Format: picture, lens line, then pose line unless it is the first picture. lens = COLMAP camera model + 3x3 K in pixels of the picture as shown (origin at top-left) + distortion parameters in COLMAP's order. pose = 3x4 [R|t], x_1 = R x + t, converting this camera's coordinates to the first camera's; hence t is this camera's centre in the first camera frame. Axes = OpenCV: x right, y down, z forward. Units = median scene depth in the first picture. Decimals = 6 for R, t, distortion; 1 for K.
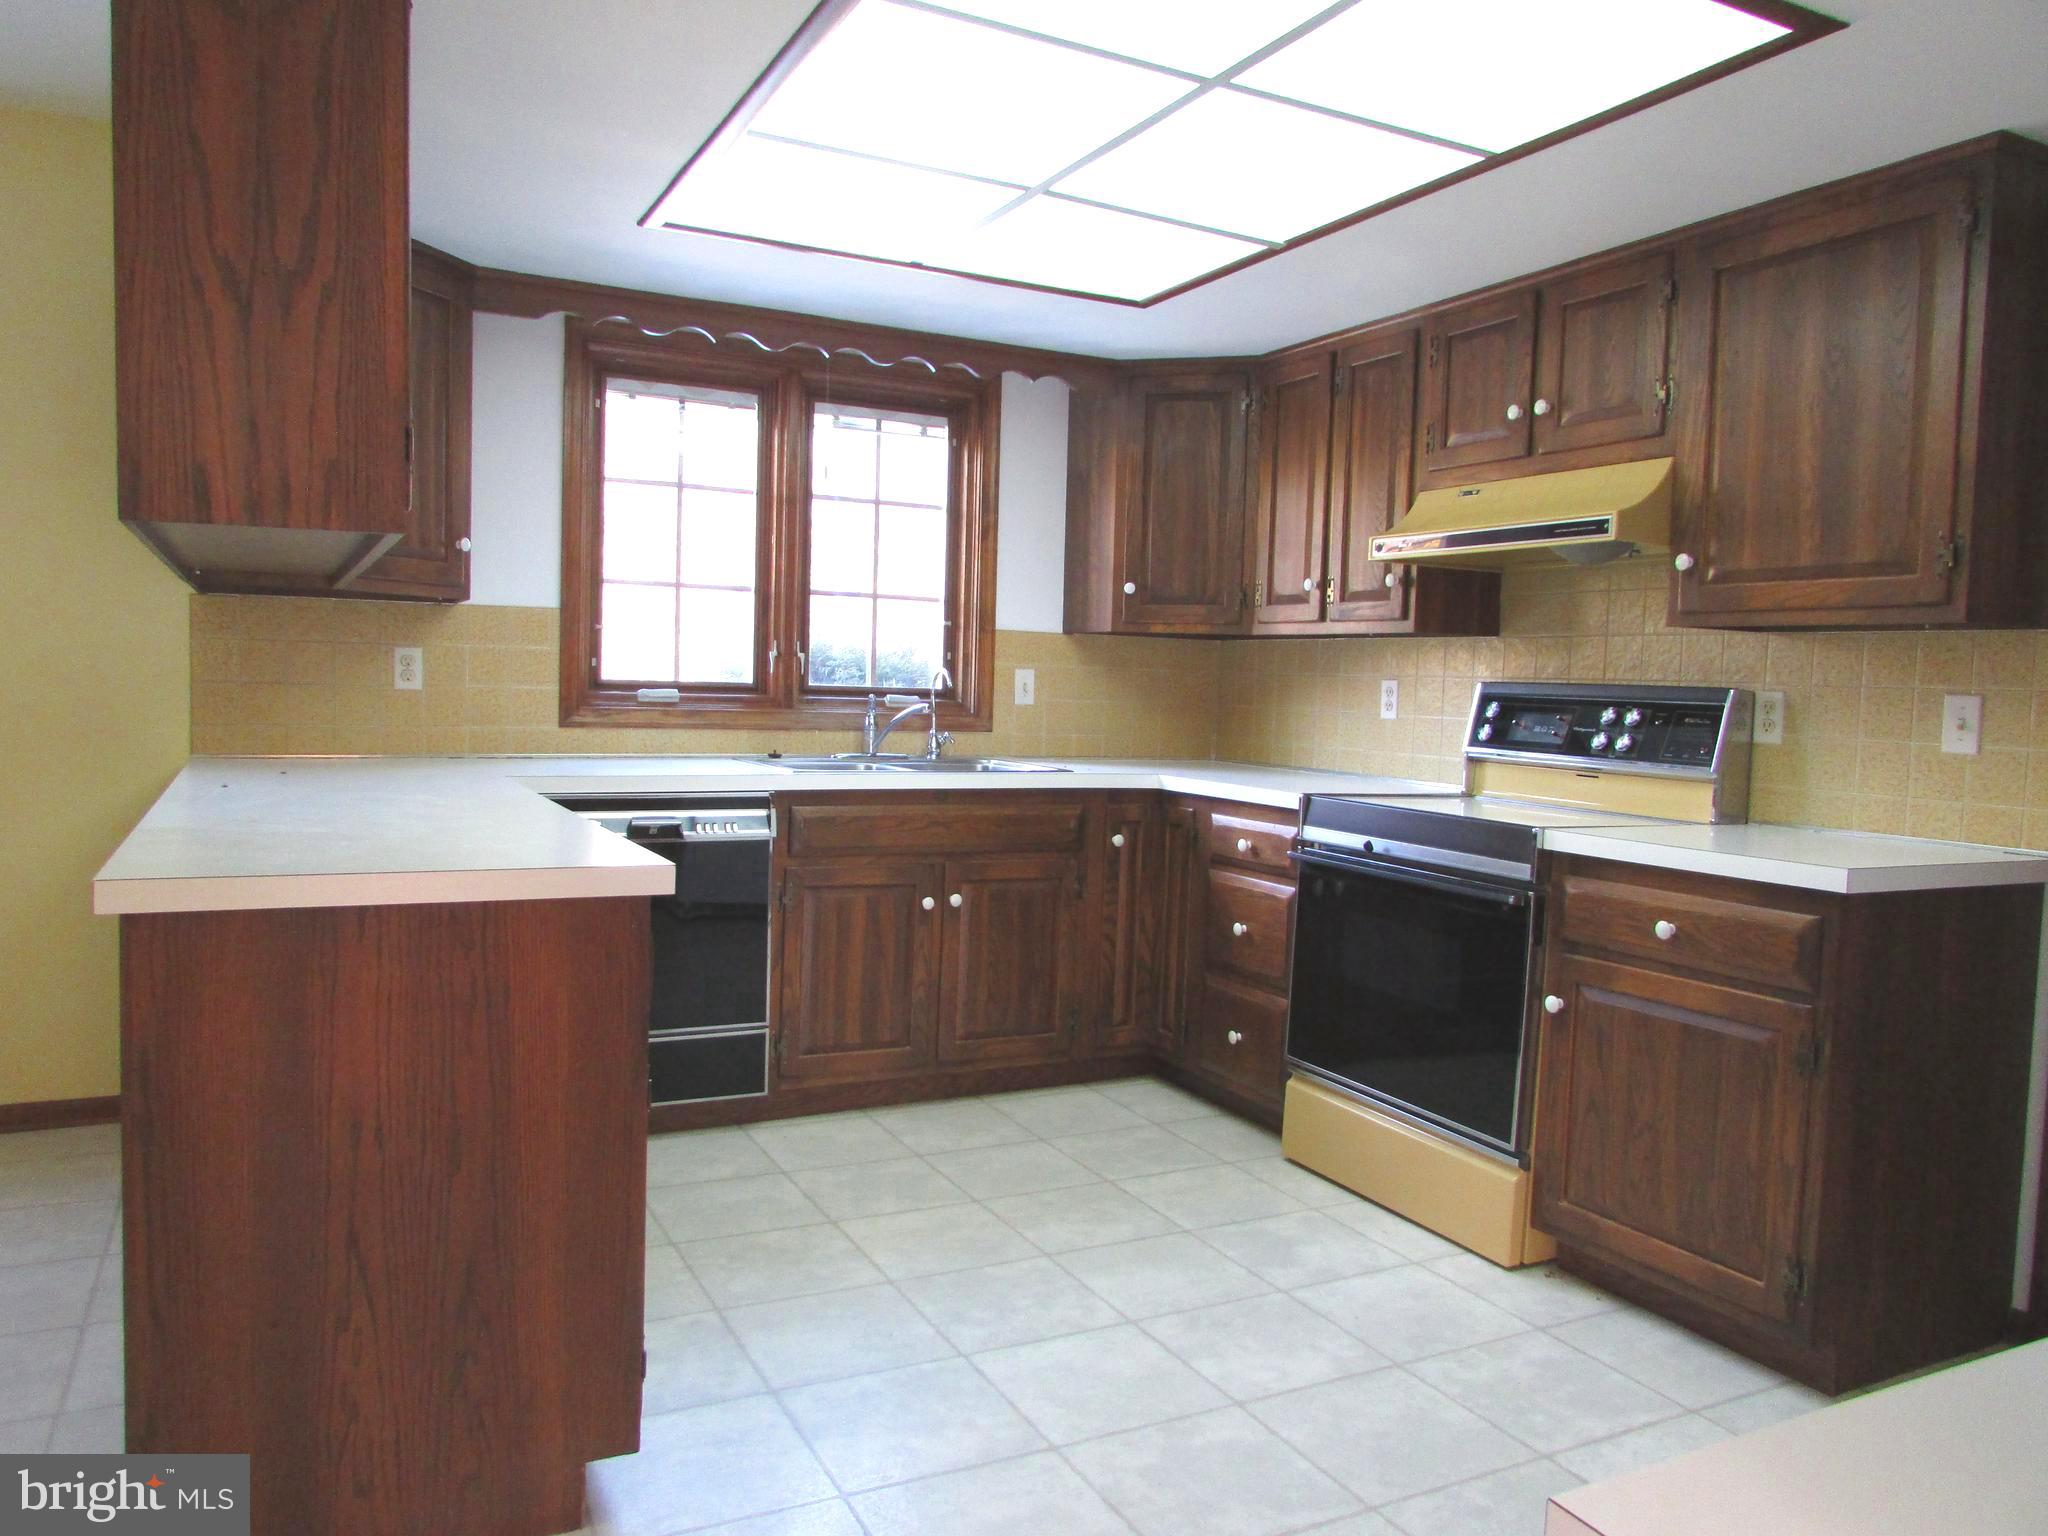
lens RADIAL K [[1466.2, 0, 1017.1], [0, 1466.2, 769.7], [0, 0, 1]] dist [-0.031589, 0.015884]
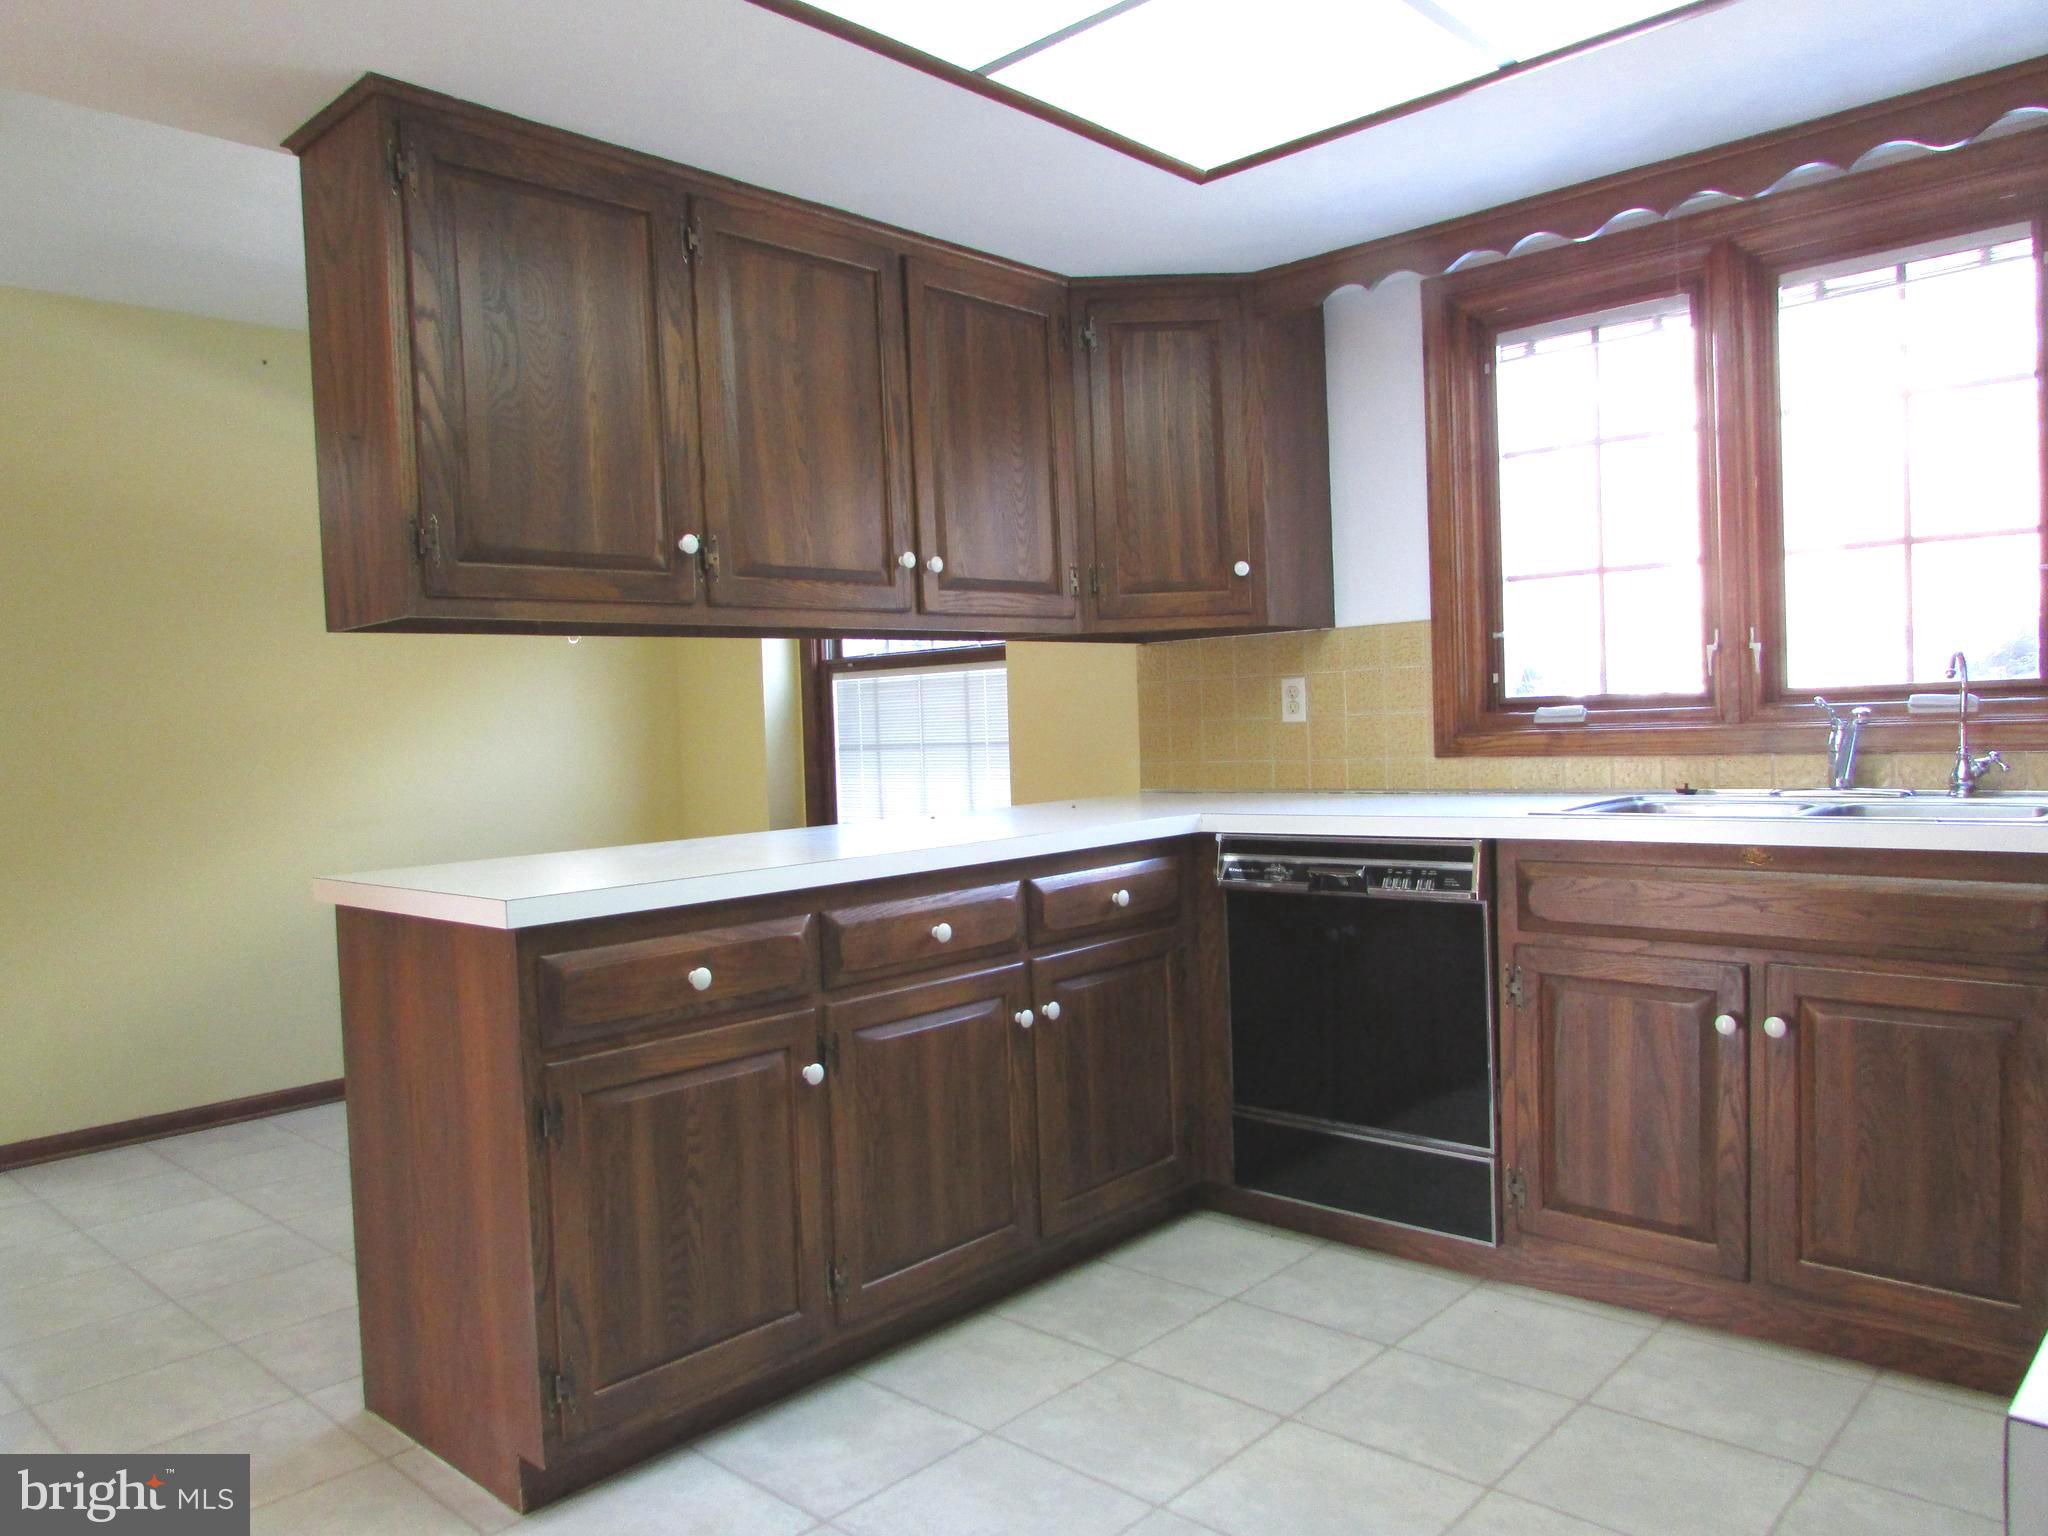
lens RADIAL K [[1466.2, 0, 1013.7], [0, 1466.2, 766.8], [0, 0, 1]] dist [-0.031589, 0.015884]
pose [[0.336924, -0.012985, -0.941442, 0.461711], [-0.007685, 0.999834, -0.016540, -0.008363], [0.941500, 0.012807, 0.336768, 0.532783]]
